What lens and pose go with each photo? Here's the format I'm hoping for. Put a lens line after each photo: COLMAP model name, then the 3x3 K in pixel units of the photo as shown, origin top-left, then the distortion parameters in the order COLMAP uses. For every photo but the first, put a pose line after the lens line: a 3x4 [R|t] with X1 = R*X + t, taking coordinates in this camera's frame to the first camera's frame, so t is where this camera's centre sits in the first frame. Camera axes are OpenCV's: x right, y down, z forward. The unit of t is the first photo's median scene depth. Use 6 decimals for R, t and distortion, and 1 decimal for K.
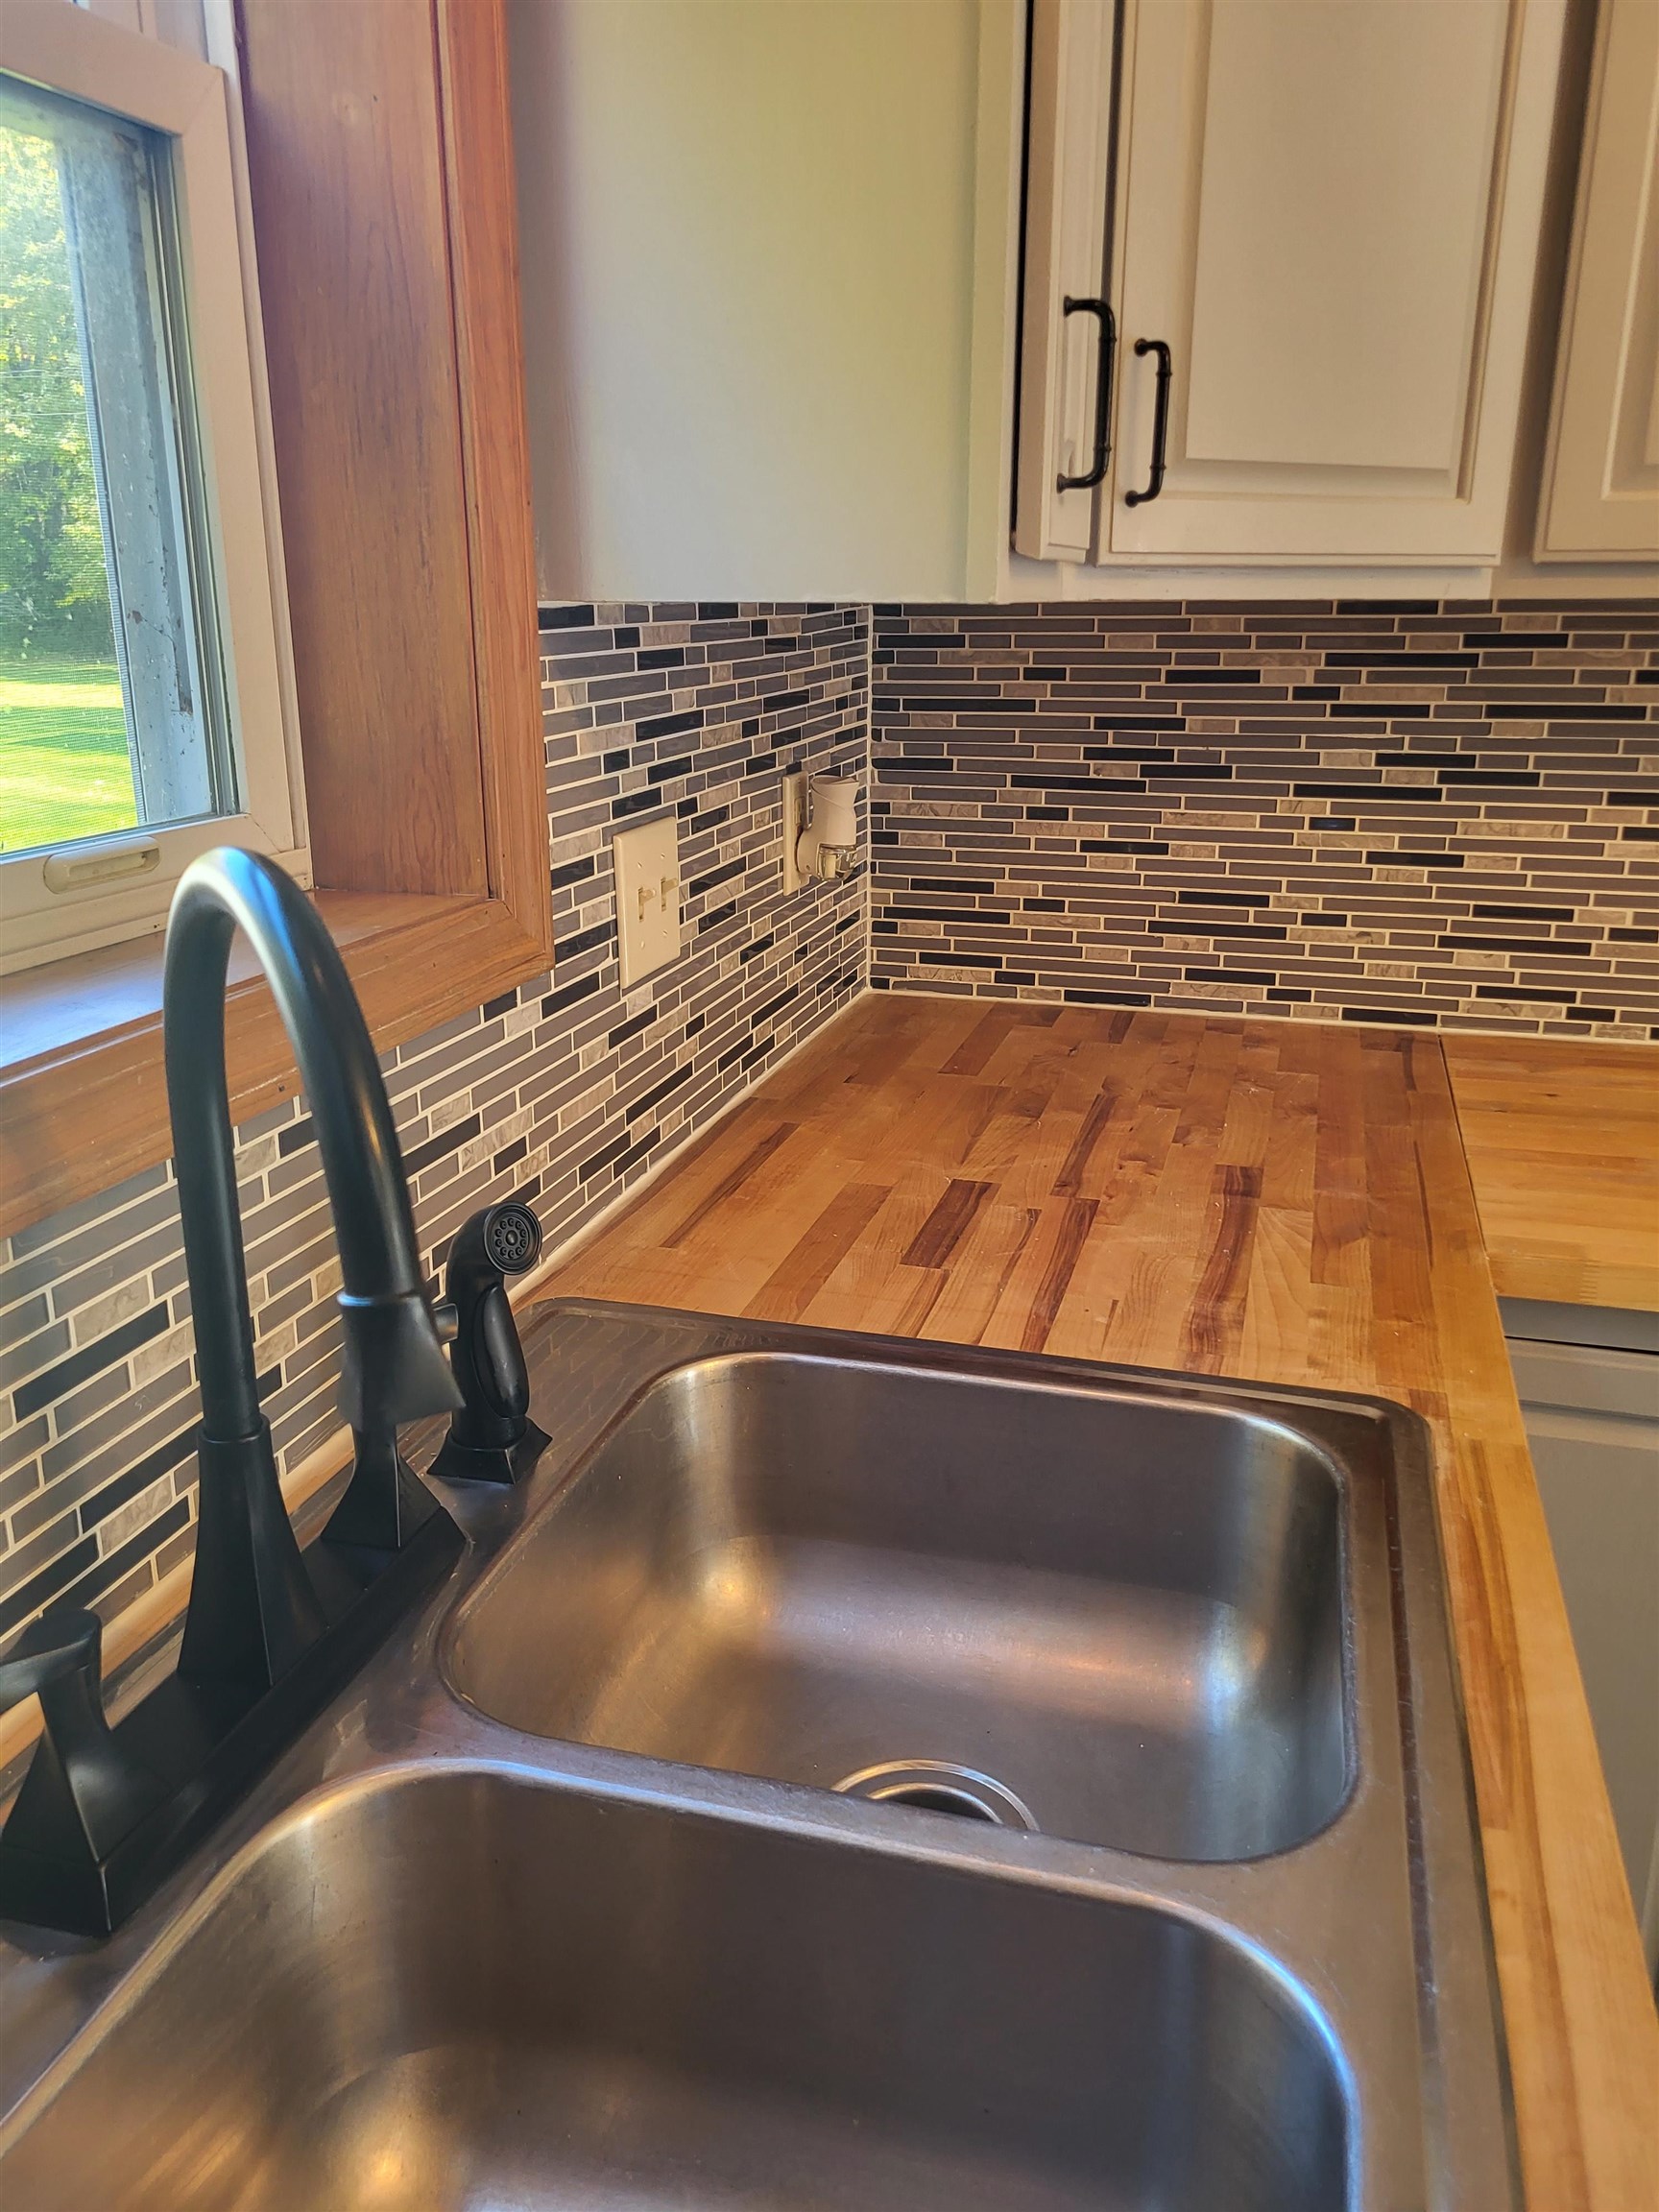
lens RADIAL K [[1697.8, 0, 831.5], [0, 1697.8, 1098.6], [0, 0, 1]] dist [0.059388, -0.038433]
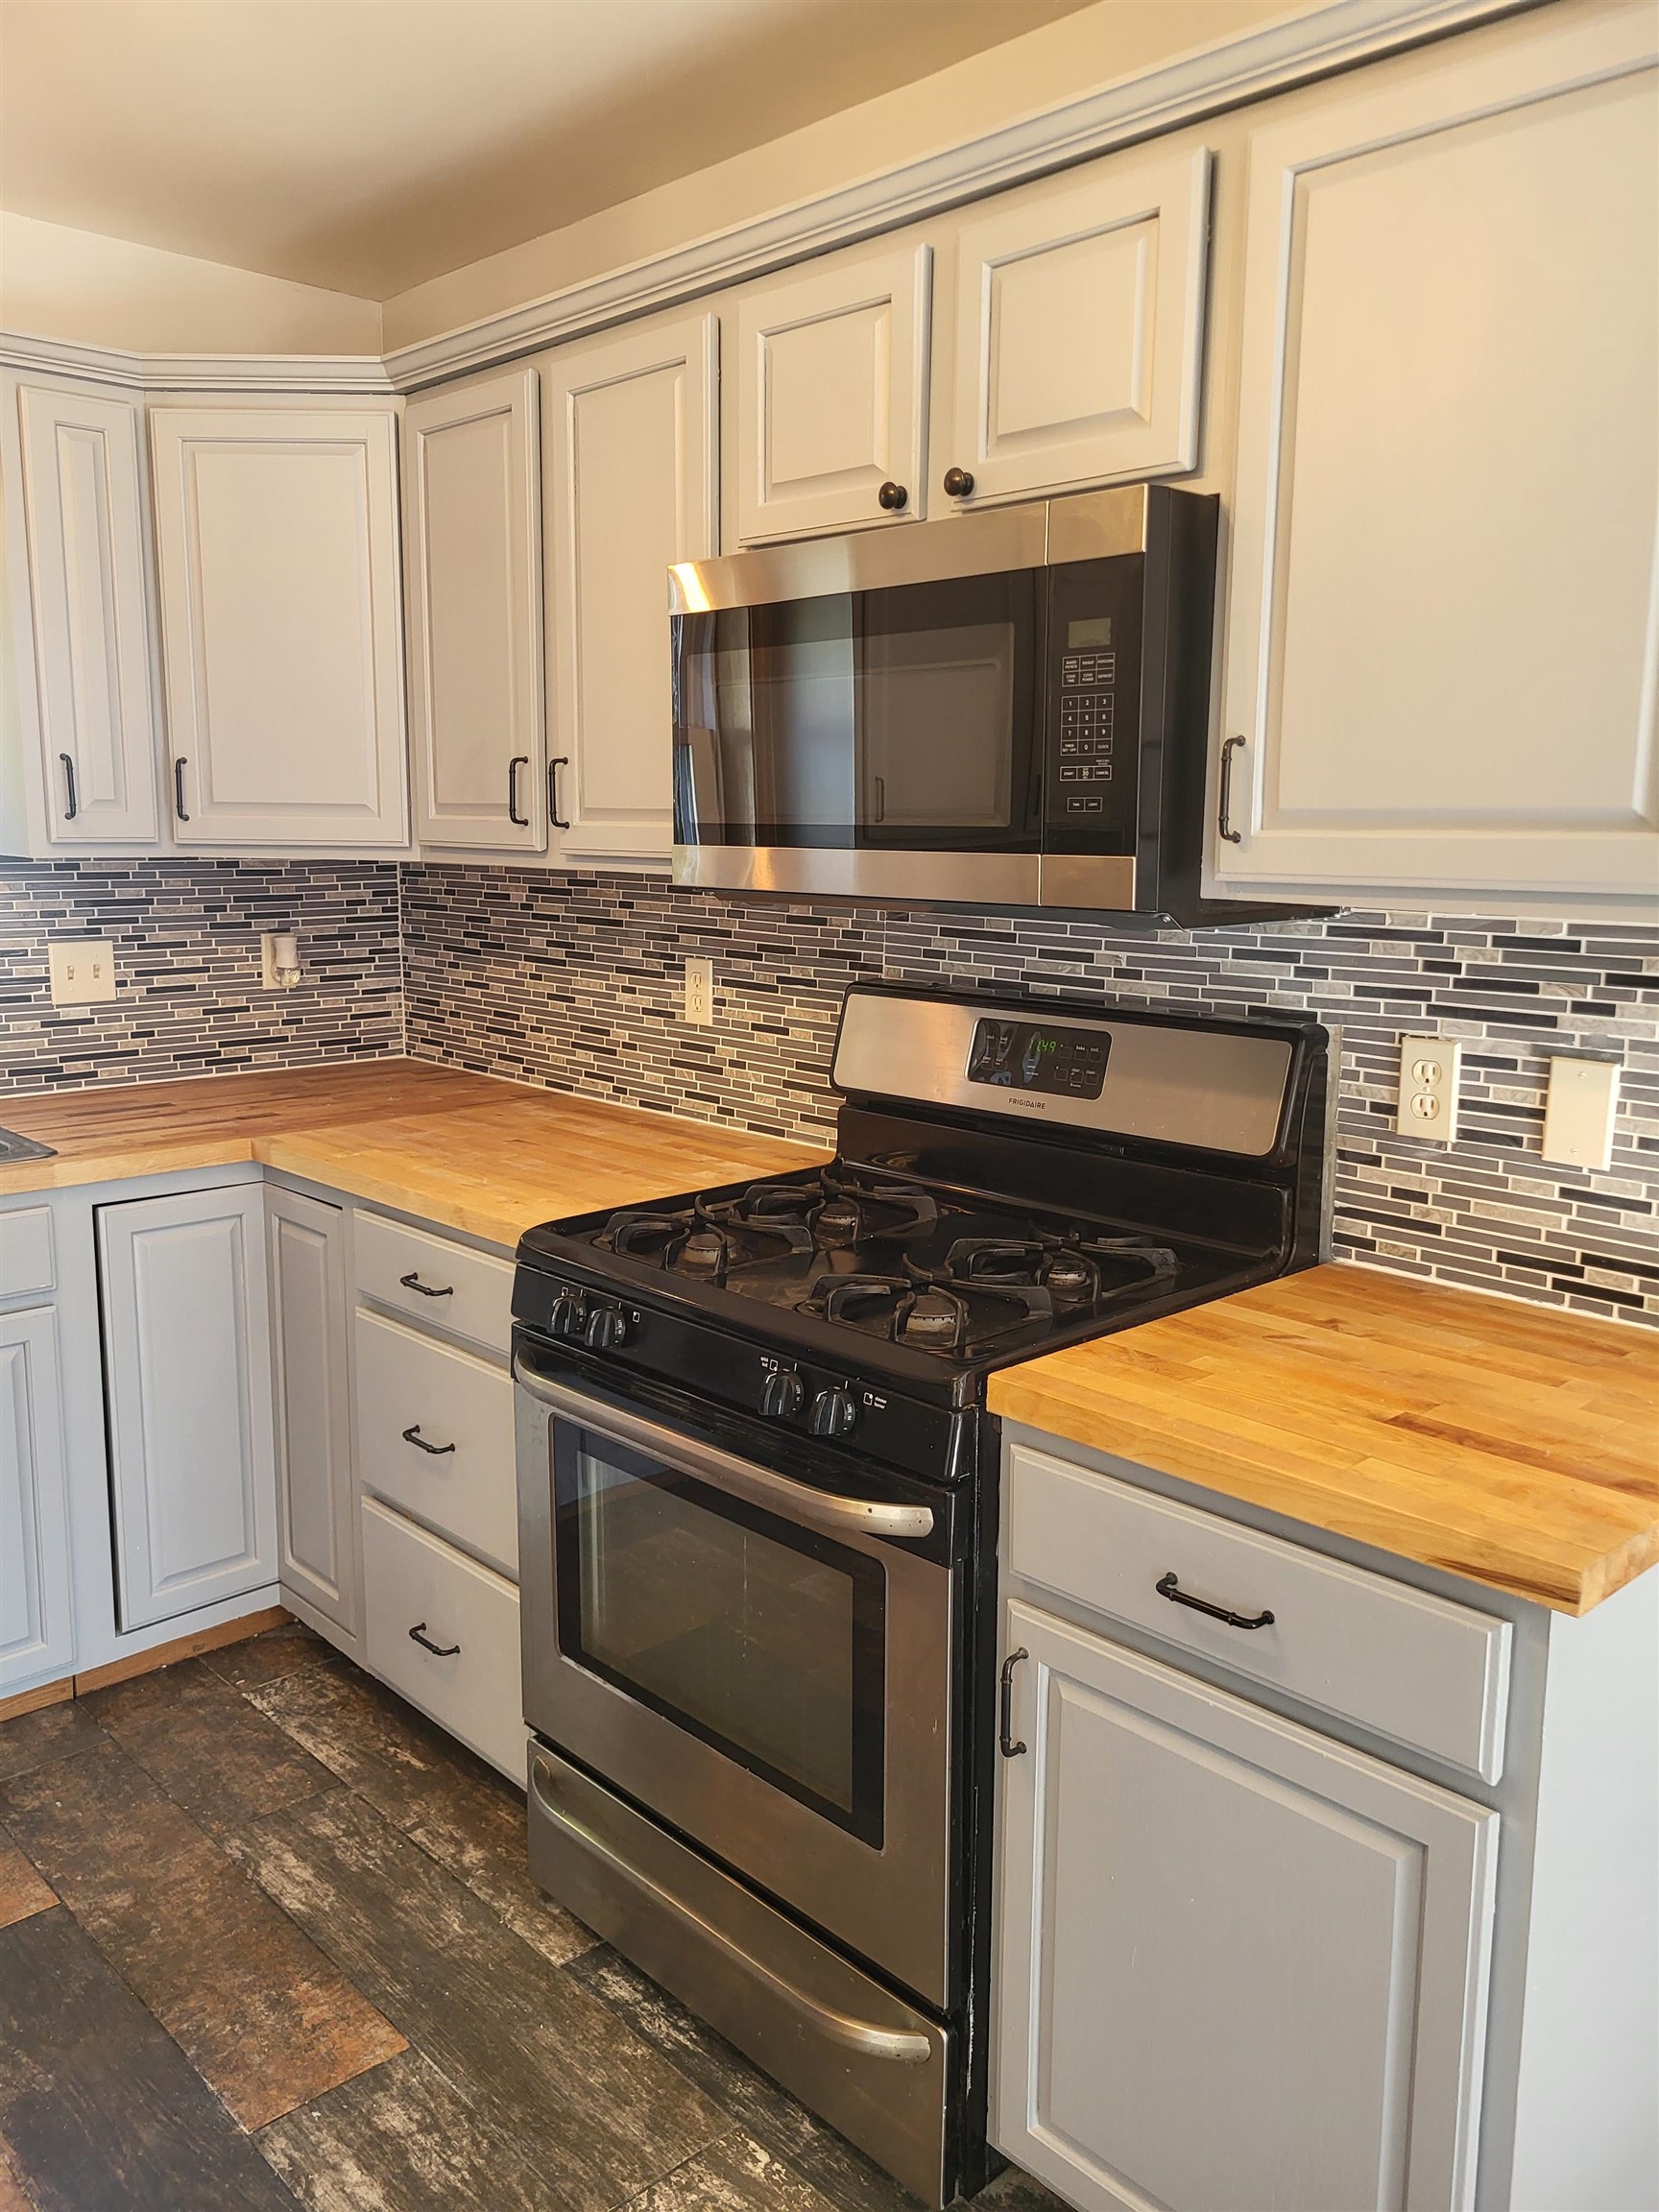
lens RADIAL K [[1697.8, 0, 827.1], [0, 1697.8, 1104.4], [0, 0, 1]] dist [0.059388, -0.038433]
pose [[0.855716, 0.093663, -0.508899, 1.478840], [-0.155926, 0.984442, -0.081005, 0.072088], [0.493394, 0.148668, 0.857007, -0.384880]]
